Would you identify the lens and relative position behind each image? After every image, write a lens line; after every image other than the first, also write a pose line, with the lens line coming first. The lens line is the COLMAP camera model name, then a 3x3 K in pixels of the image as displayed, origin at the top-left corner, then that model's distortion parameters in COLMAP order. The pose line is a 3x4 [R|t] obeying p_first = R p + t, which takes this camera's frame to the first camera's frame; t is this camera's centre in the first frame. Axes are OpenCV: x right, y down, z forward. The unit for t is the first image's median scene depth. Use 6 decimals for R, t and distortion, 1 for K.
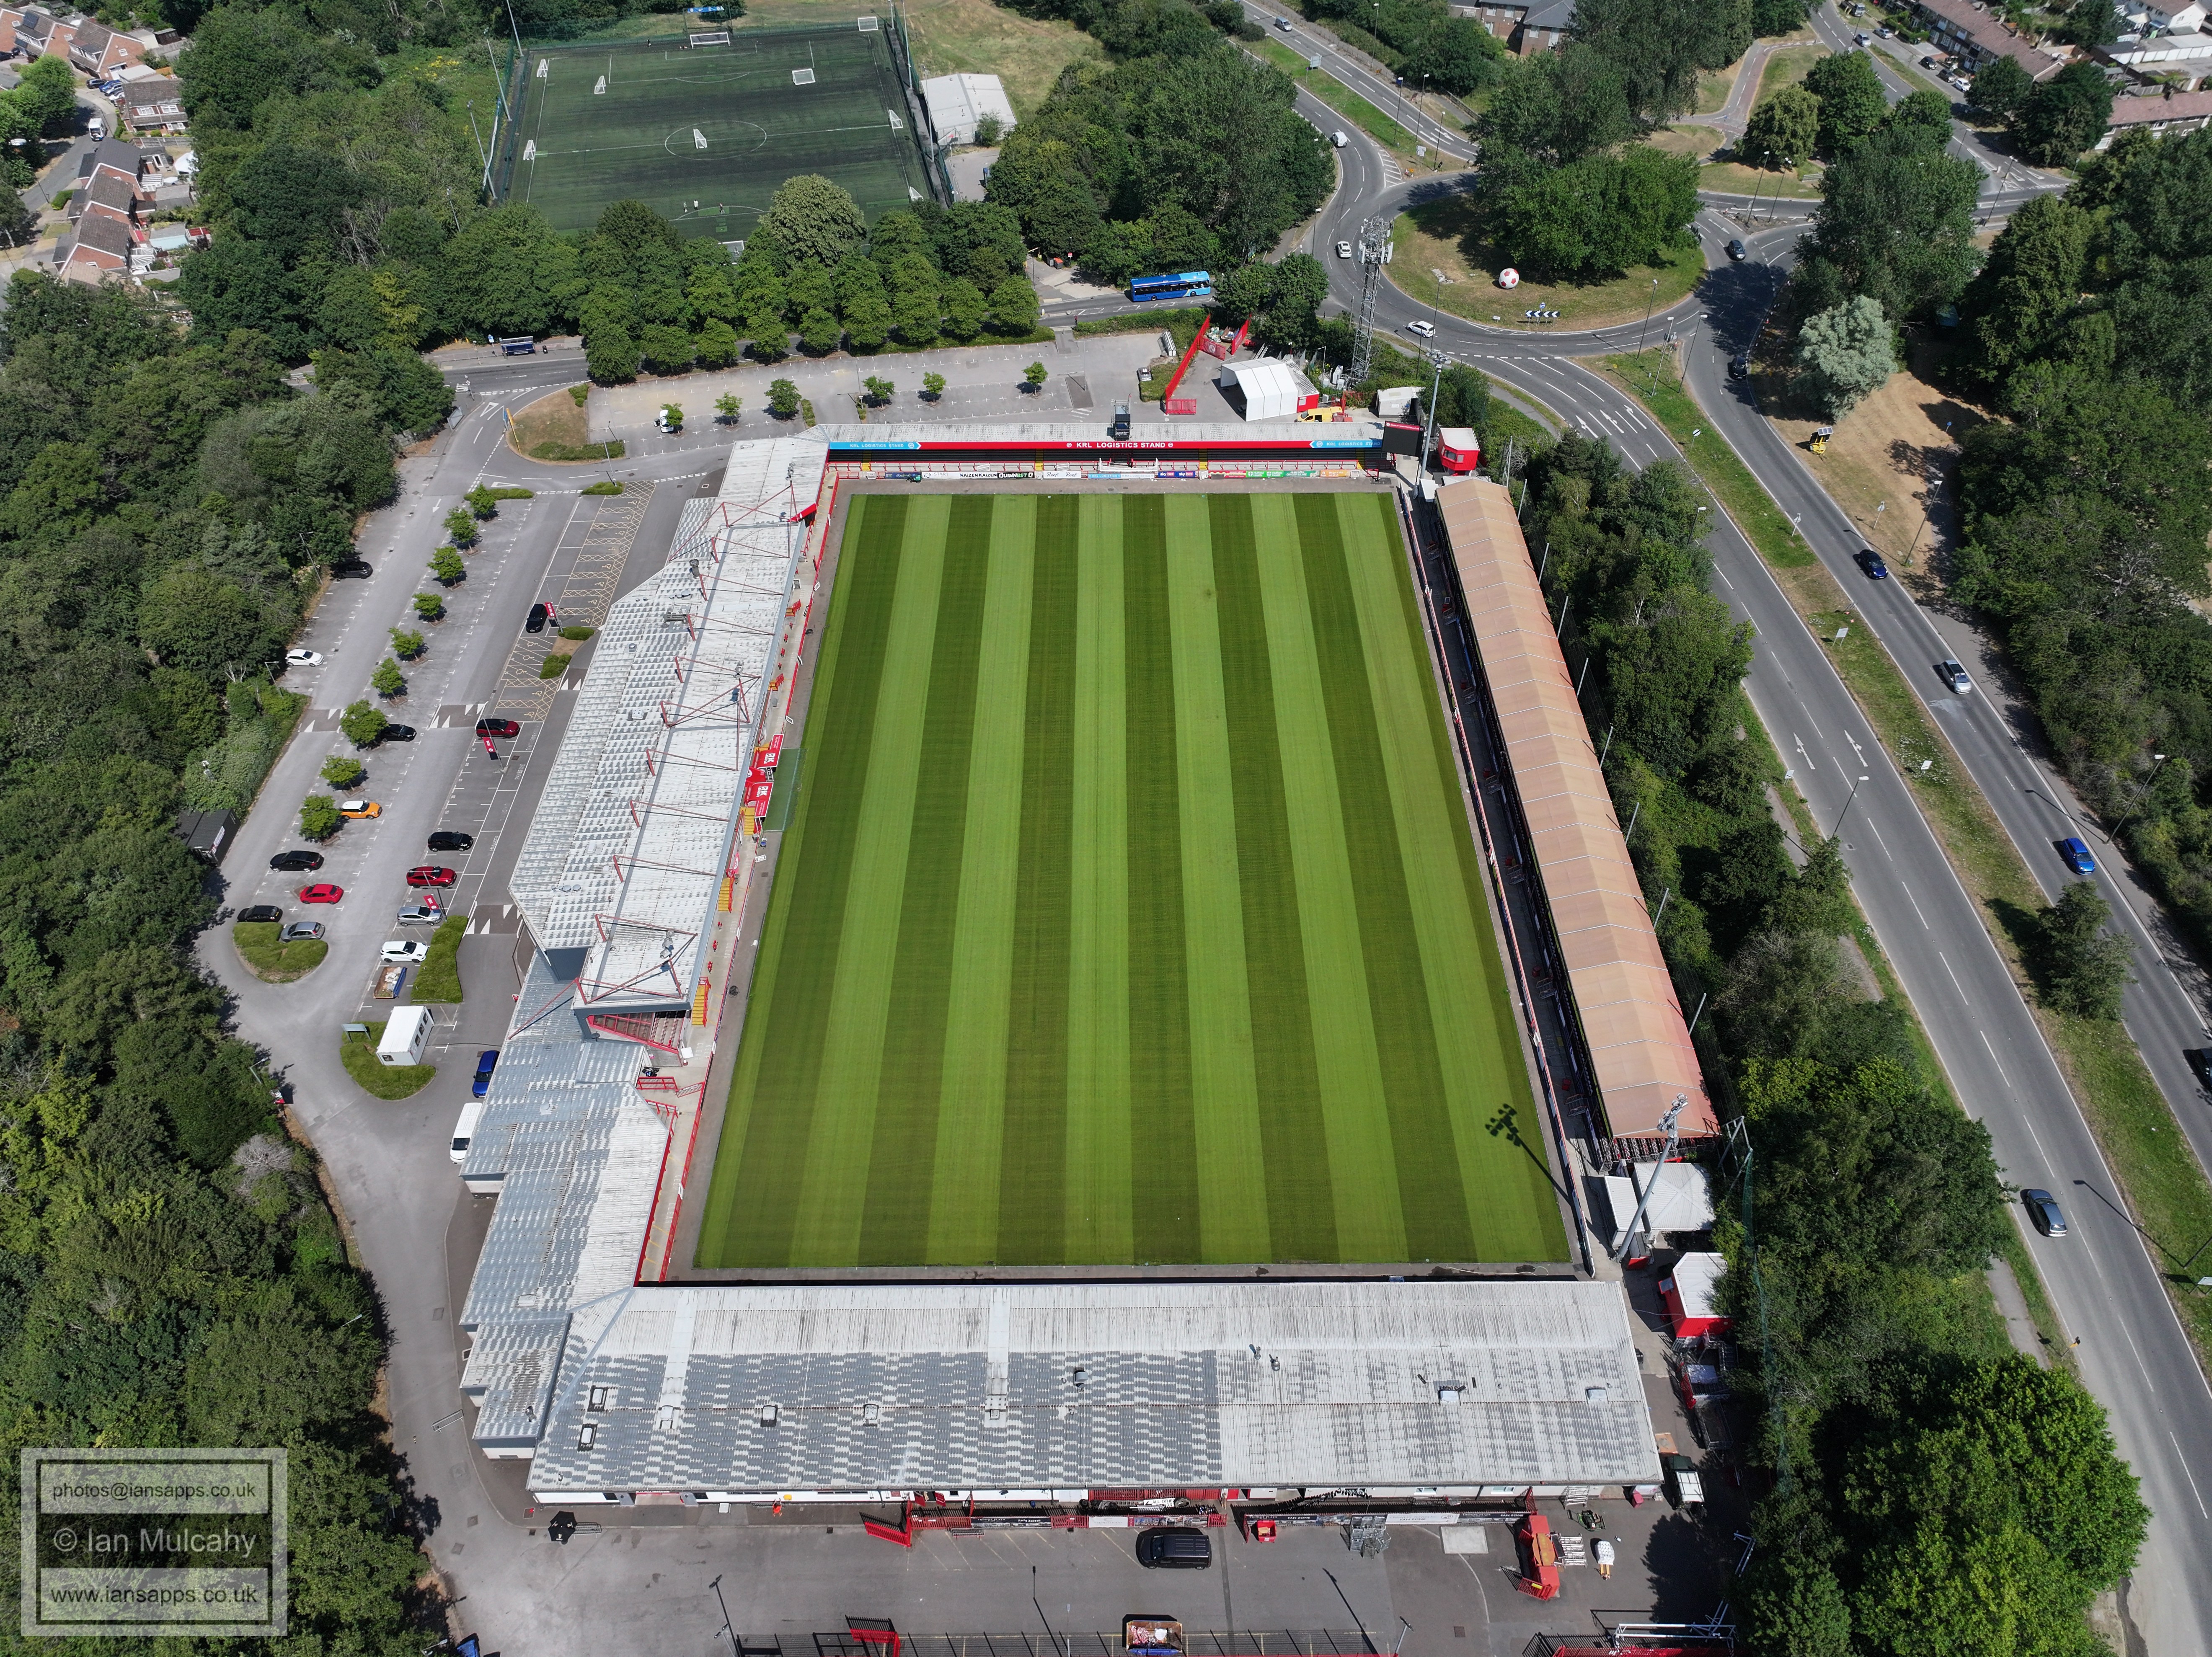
lens RADIAL K [[1569.1, 0, 1117.6], [0, 1569.1, 821.7], [0, 0, 1]] dist [-0.004153, 0.019835]
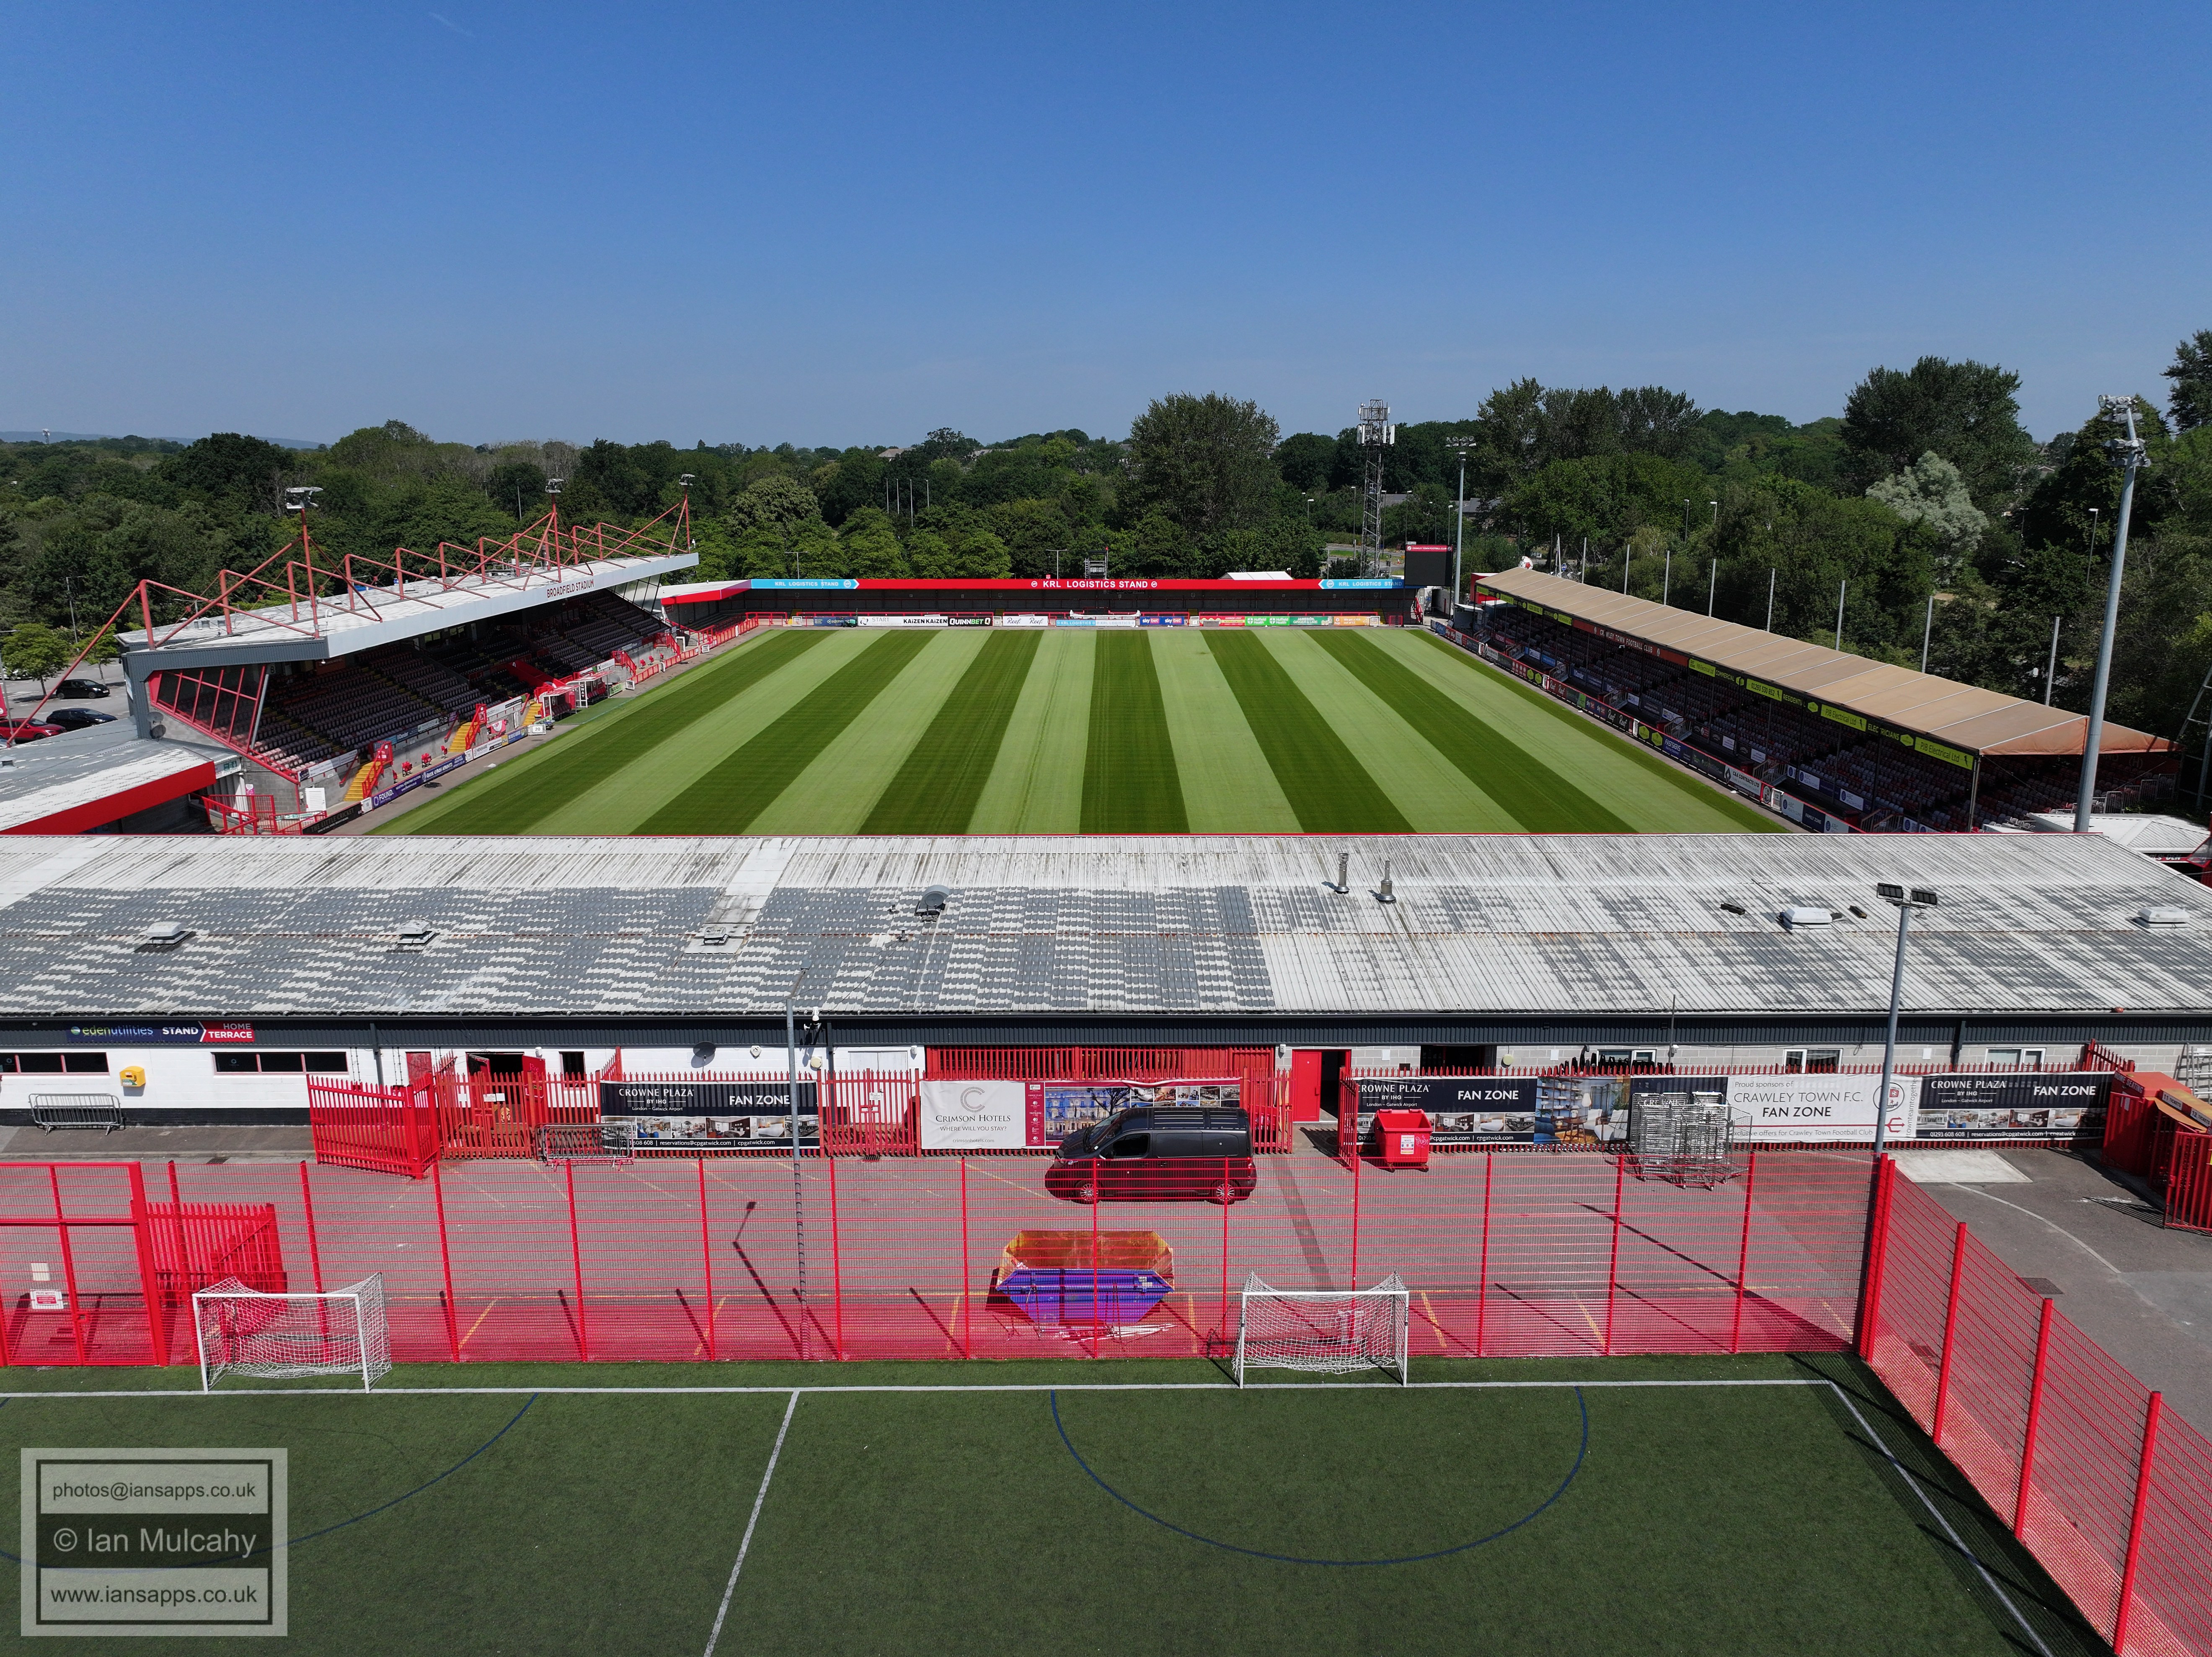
lens RADIAL K [[1569.1, 0, 1117.5], [0, 1569.1, 812.4], [0, 0, 1]] dist [-0.004153, 0.019835]
pose [[0.999994, 0.003246, -0.000827, 0.024164], [-0.003189, 0.847087, -0.531445, 0.500011], [-0.001024, 0.531444, 0.847093, 0.557801]]
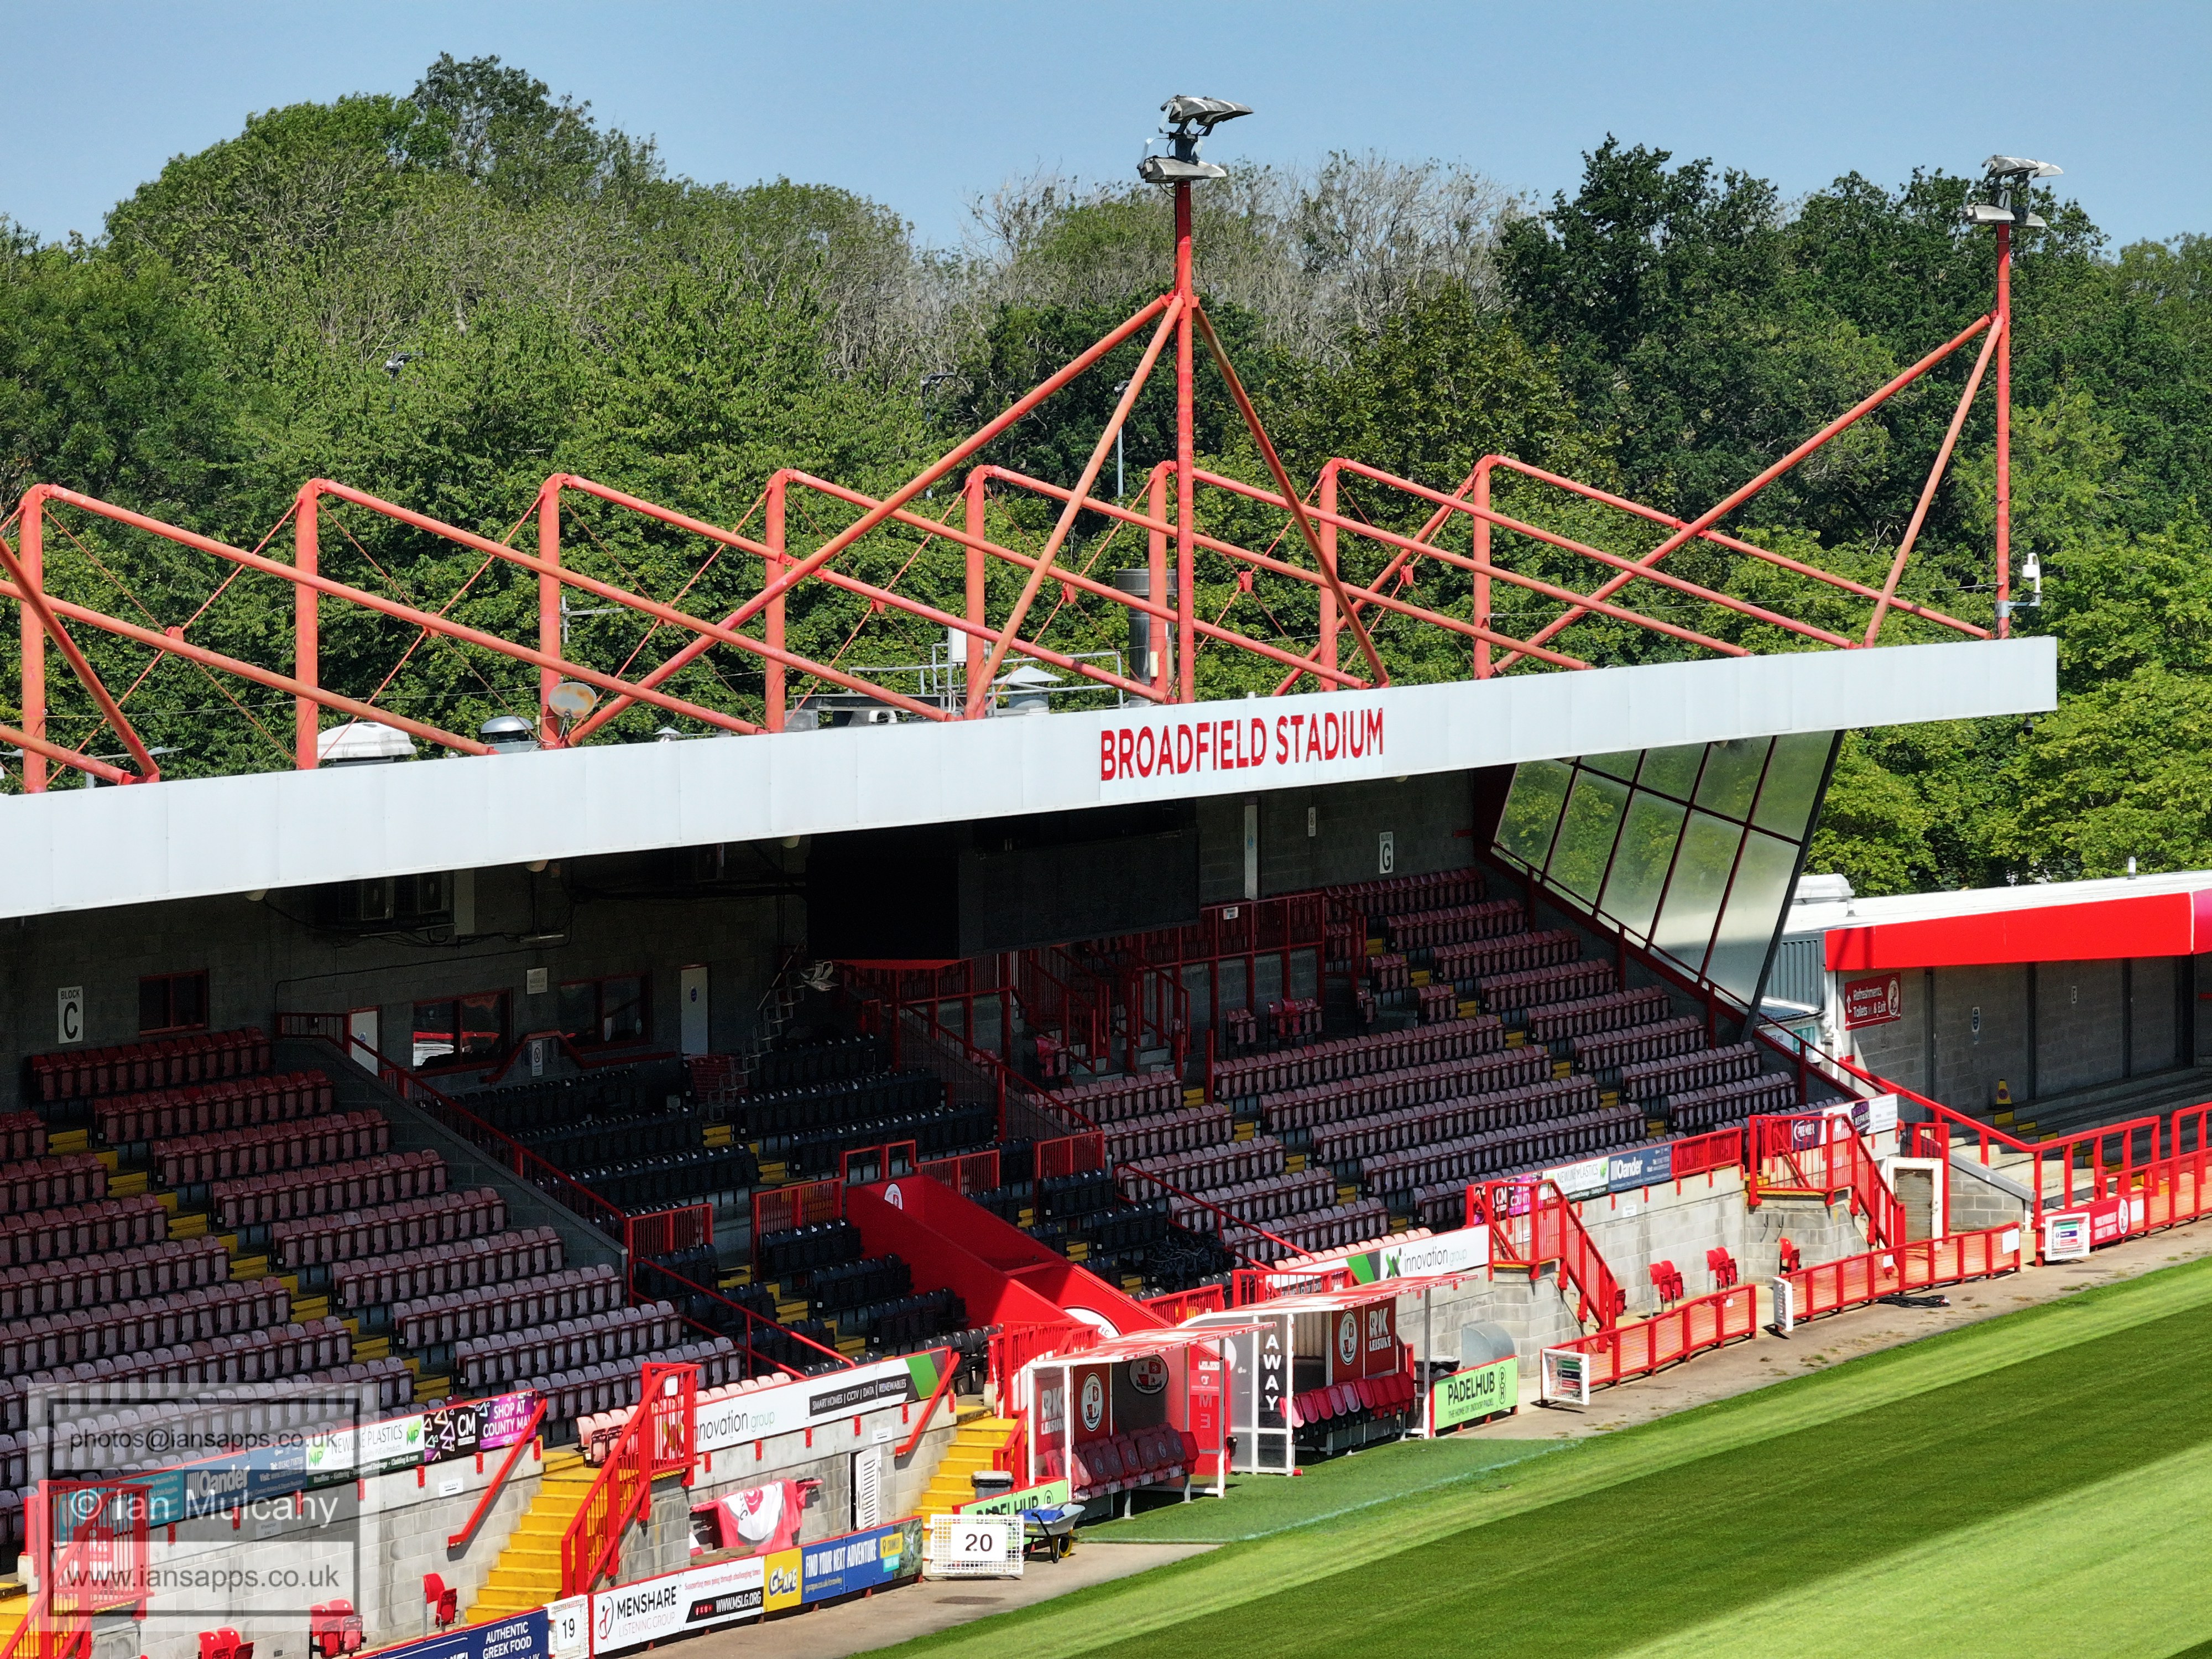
lens RADIAL K [[10803.8, 0, 1094.7], [0, 10803.8, 837.7], [0, 0, 1]] dist [-0.134923, 0.000000]
pose [[0.932927, 0.010726, -0.359905, 0.065196], [-0.250834, 0.736468, -0.628250, 0.567737], [0.258320, 0.676387, 0.689762, 0.546641]]
